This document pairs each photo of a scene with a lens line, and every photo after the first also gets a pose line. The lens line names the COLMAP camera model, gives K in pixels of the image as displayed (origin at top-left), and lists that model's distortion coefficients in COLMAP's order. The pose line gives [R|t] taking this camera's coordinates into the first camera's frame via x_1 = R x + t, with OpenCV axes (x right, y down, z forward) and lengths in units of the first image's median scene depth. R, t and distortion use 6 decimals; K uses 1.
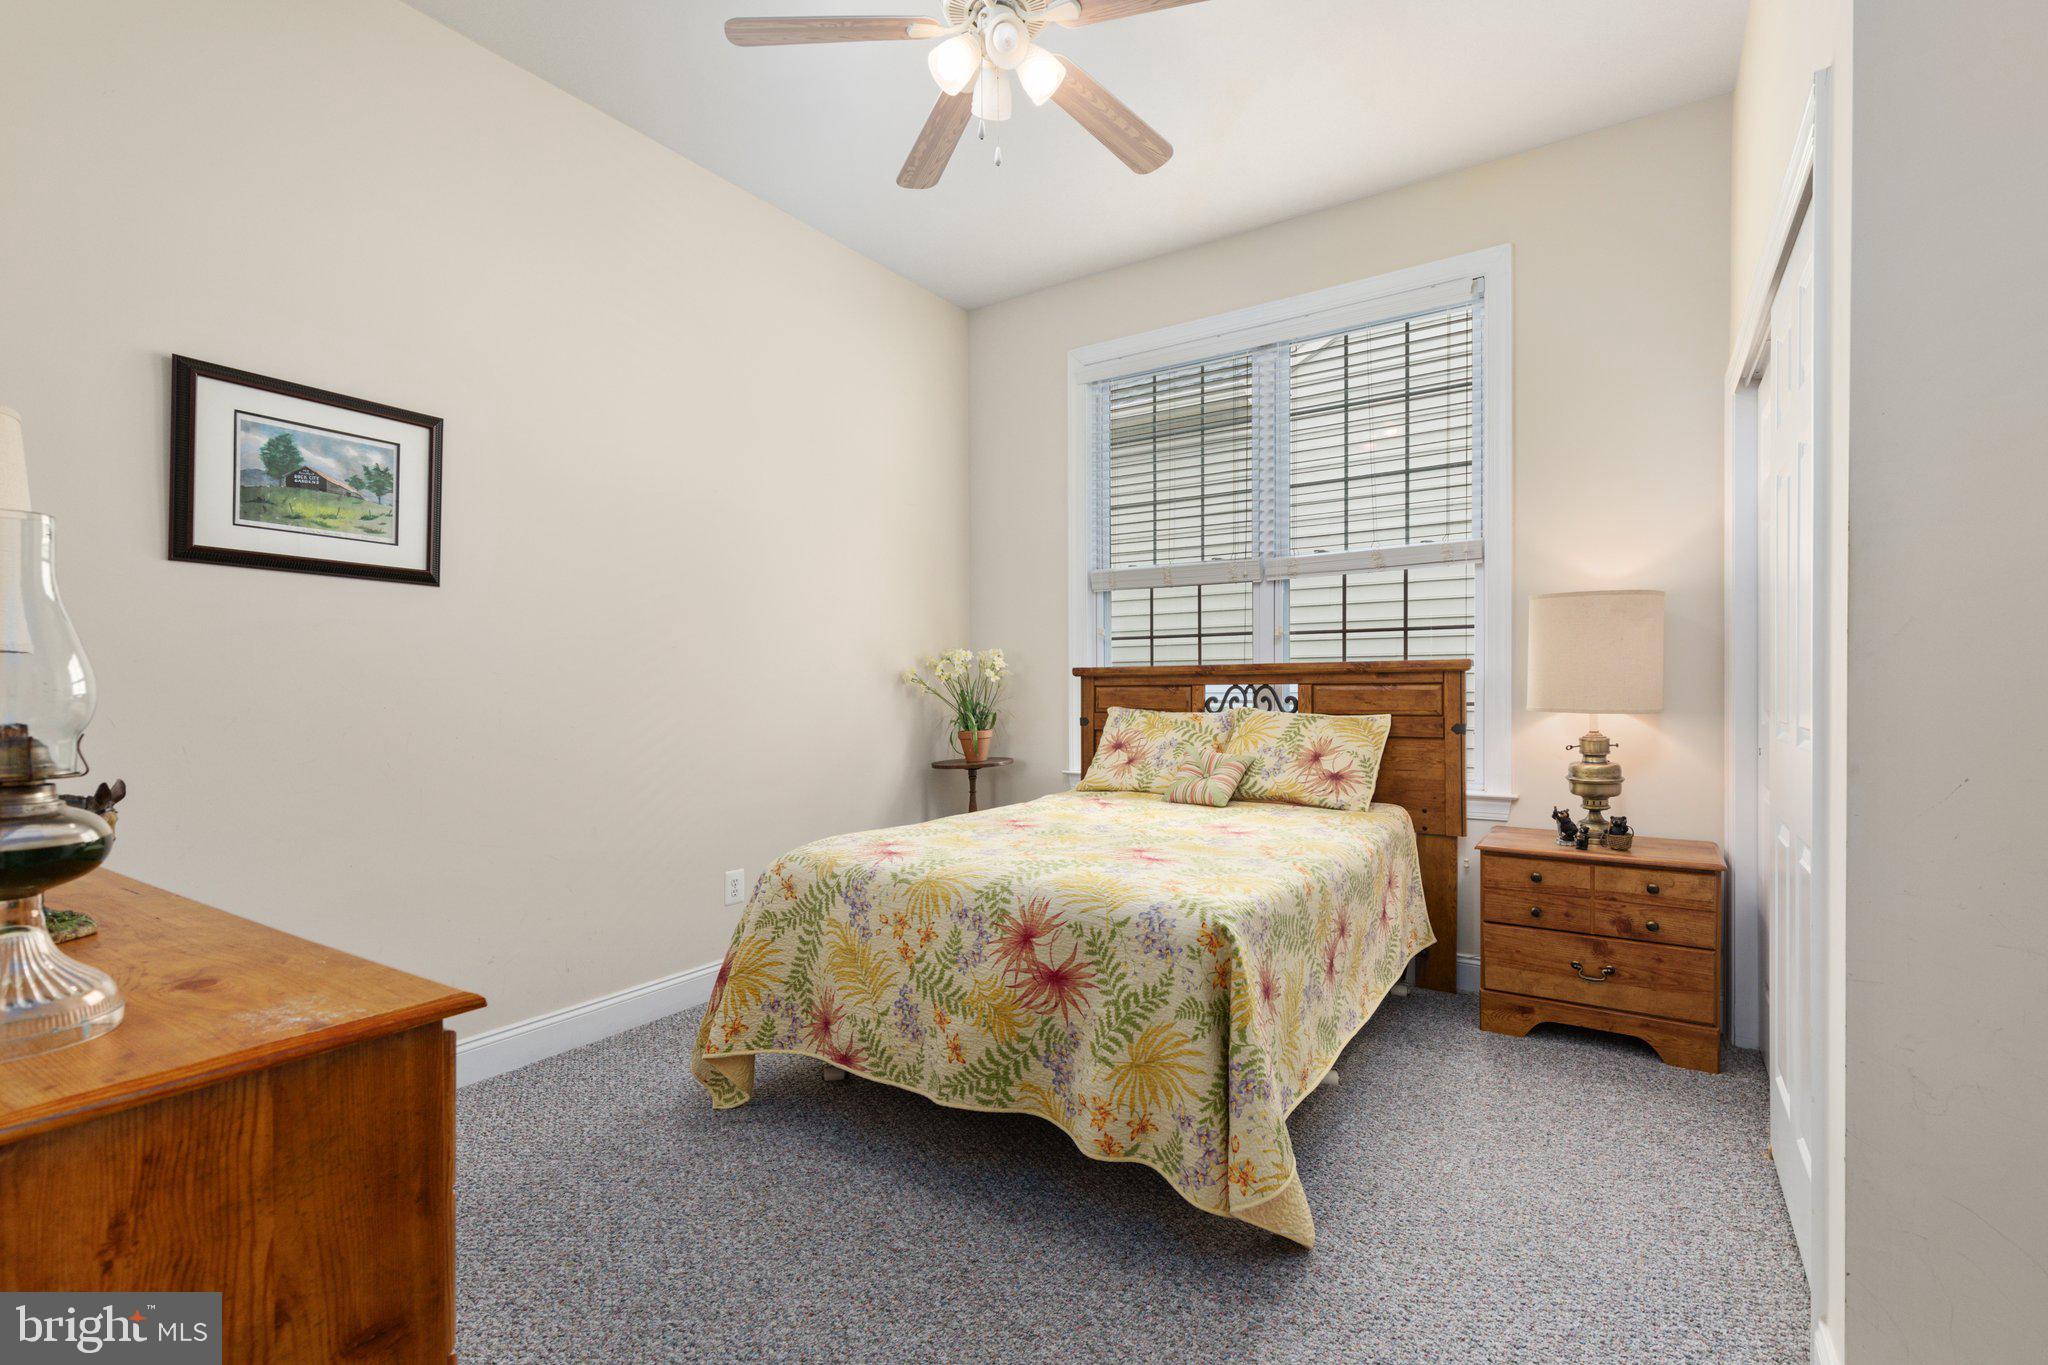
lens RADIAL K [[930.8, 0, 1024.6], [0, 930.8, 684.4], [0, 0, 1]] dist [0.015349, 0.000074]
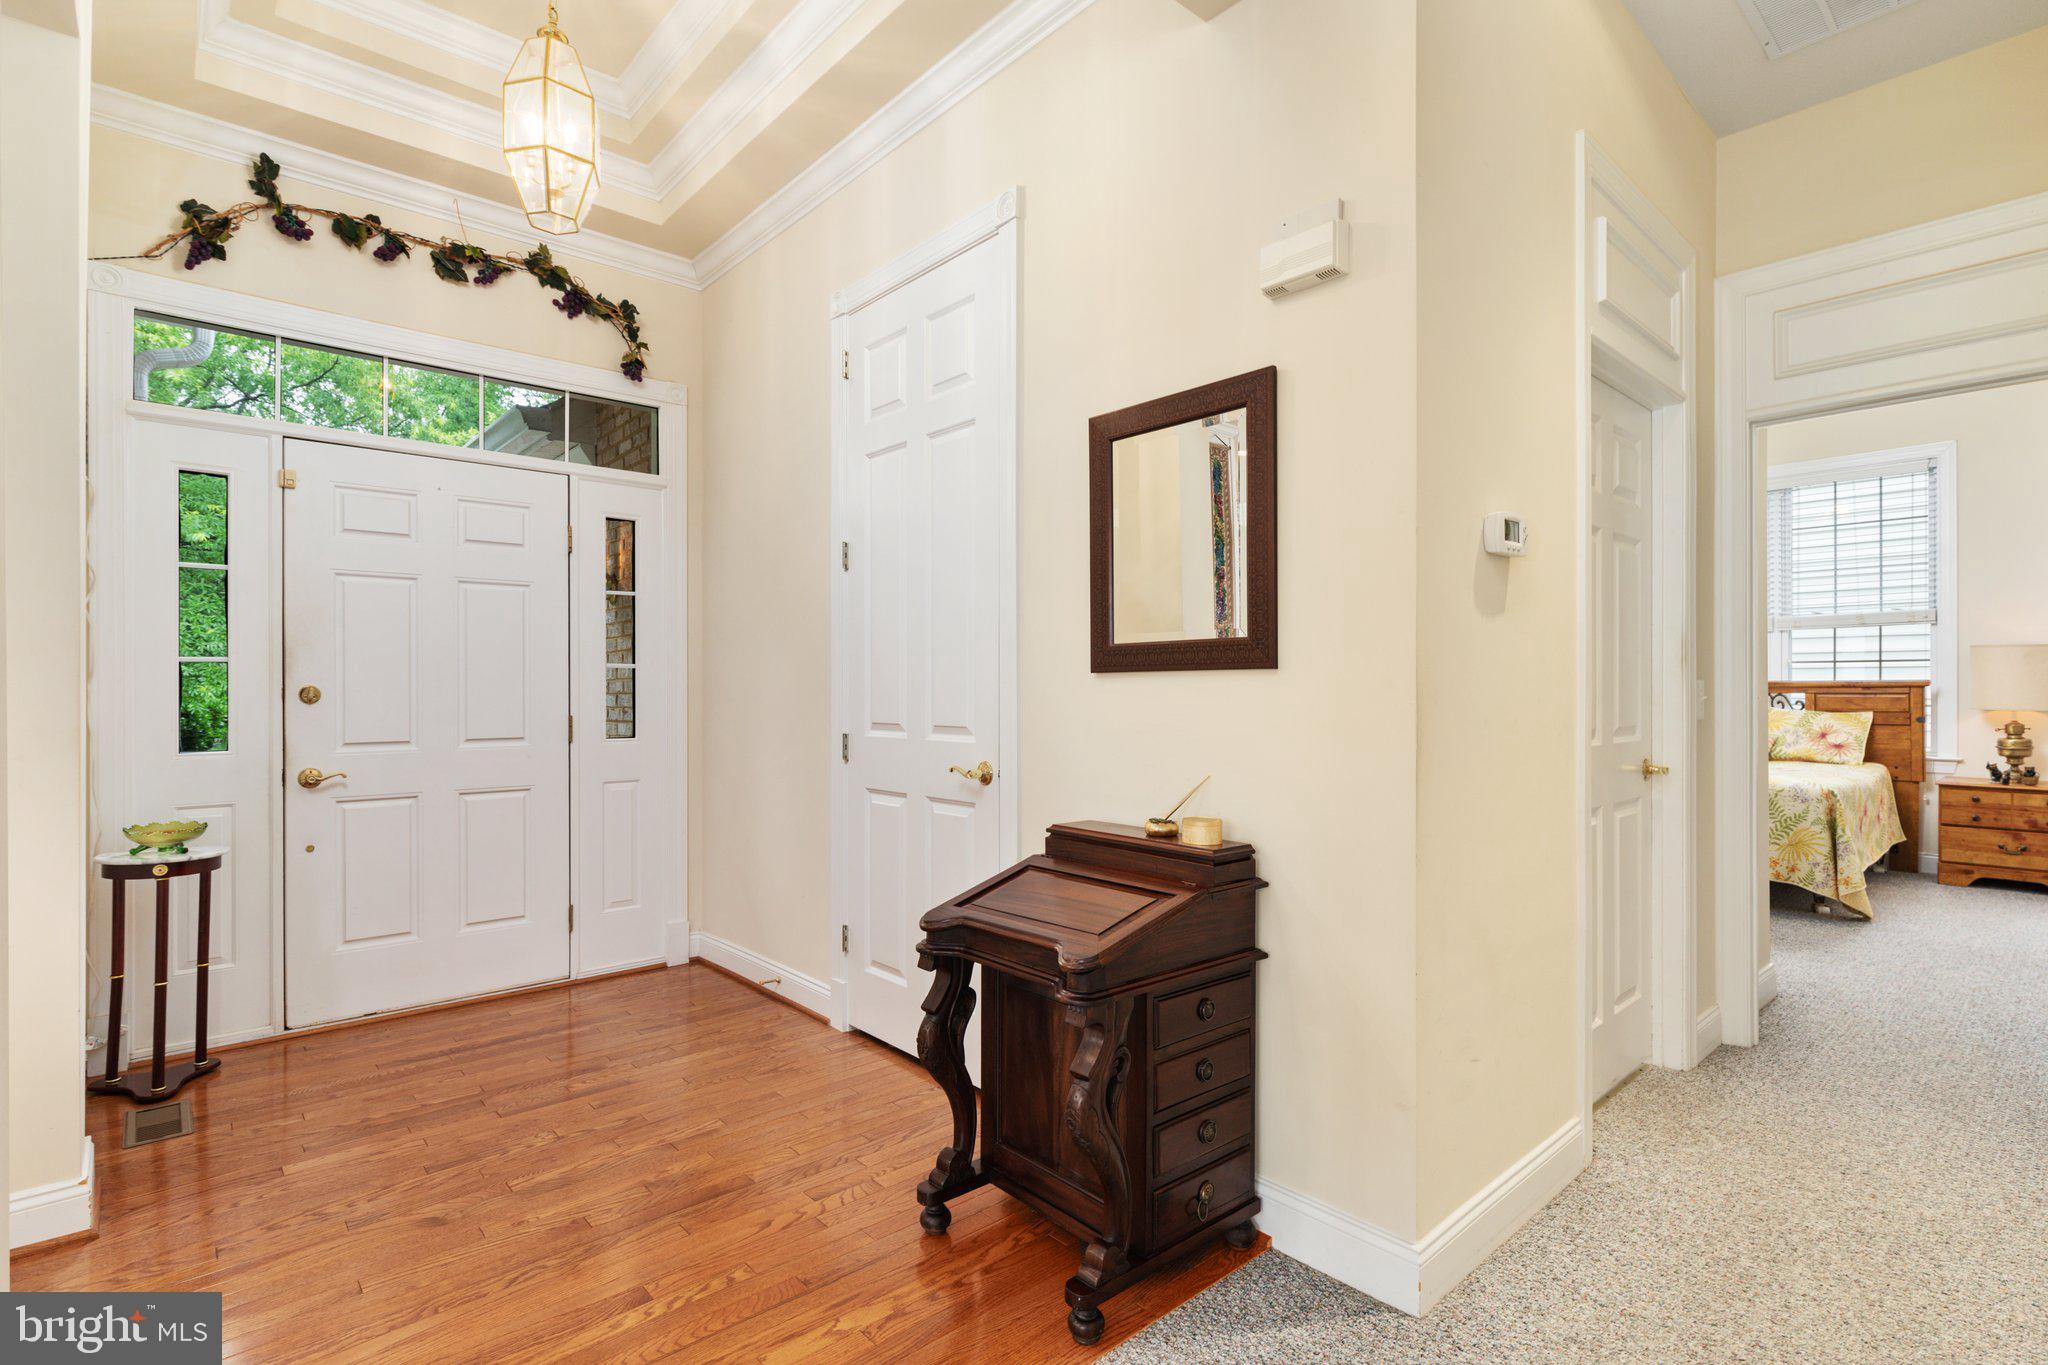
lens RADIAL K [[973.2, 0, 1020.7], [0, 973.2, 684.3], [0, 0, 1]] dist [-0.002743, -0.000255]
pose [[0.965088, -0.000674, -0.261923, -0.743731], [0.000223, 0.999998, -0.001749, -0.017408], [0.261924, 0.001630, 0.965087, -1.295793]]
